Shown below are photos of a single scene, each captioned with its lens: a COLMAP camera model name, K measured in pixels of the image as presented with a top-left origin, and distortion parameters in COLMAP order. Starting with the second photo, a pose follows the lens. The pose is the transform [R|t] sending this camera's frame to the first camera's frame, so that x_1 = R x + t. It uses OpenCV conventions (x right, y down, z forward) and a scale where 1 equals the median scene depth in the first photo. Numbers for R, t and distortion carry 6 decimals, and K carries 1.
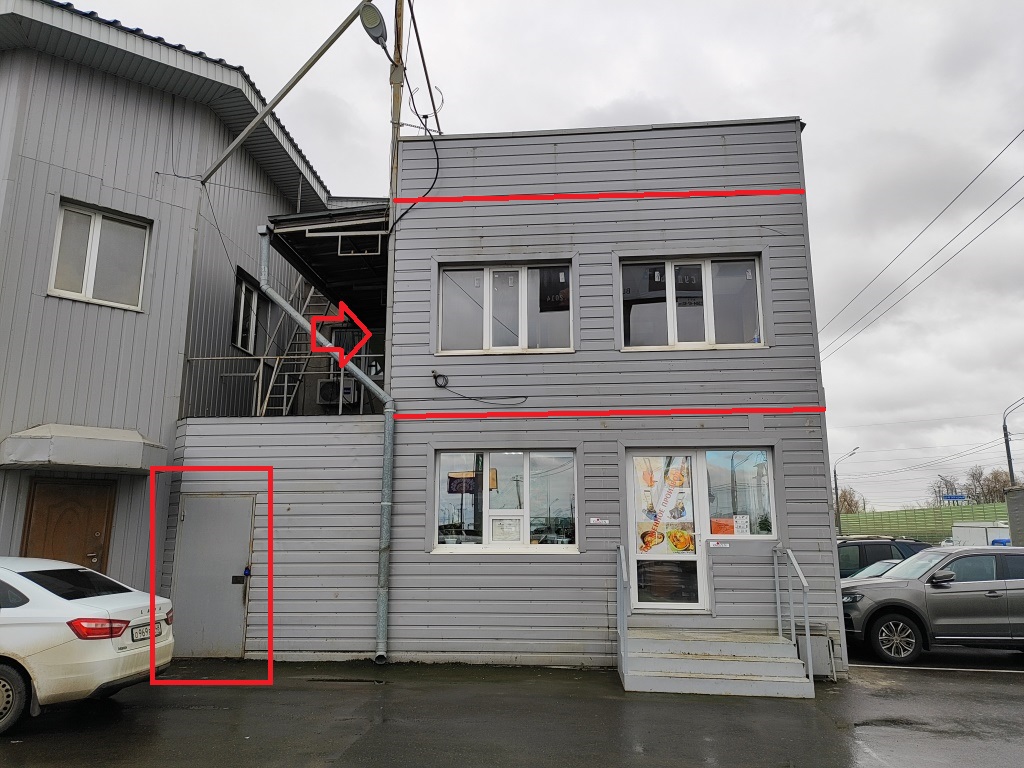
lens RADIAL K [[719.6, 0, 515.0], [0, 719.6, 378.8], [0, 0, 1]] dist [0.039776, -0.025939]
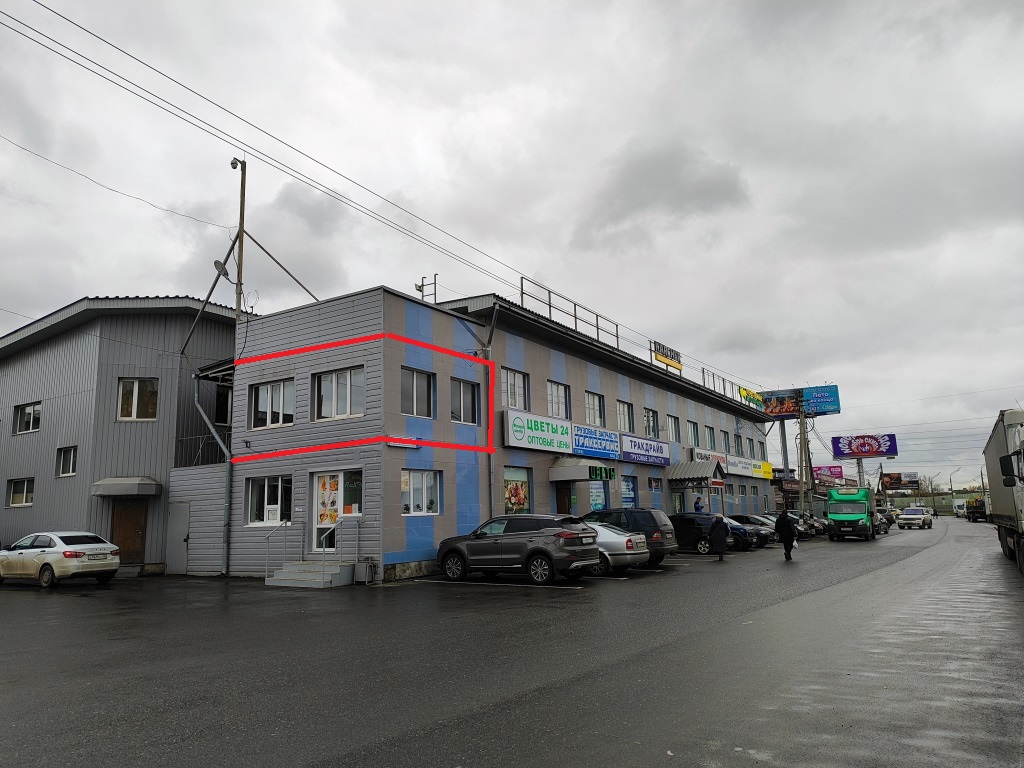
lens RADIAL K [[719.6, 0, 507.6], [0, 719.6, 381.8], [0, 0, 1]] dist [0.039776, -0.025939]
pose [[0.887018, -0.110530, -0.448310, 1.579357], [0.126906, 0.991893, 0.006546, -0.099054], [0.443952, -0.062700, 0.893854, -0.540391]]
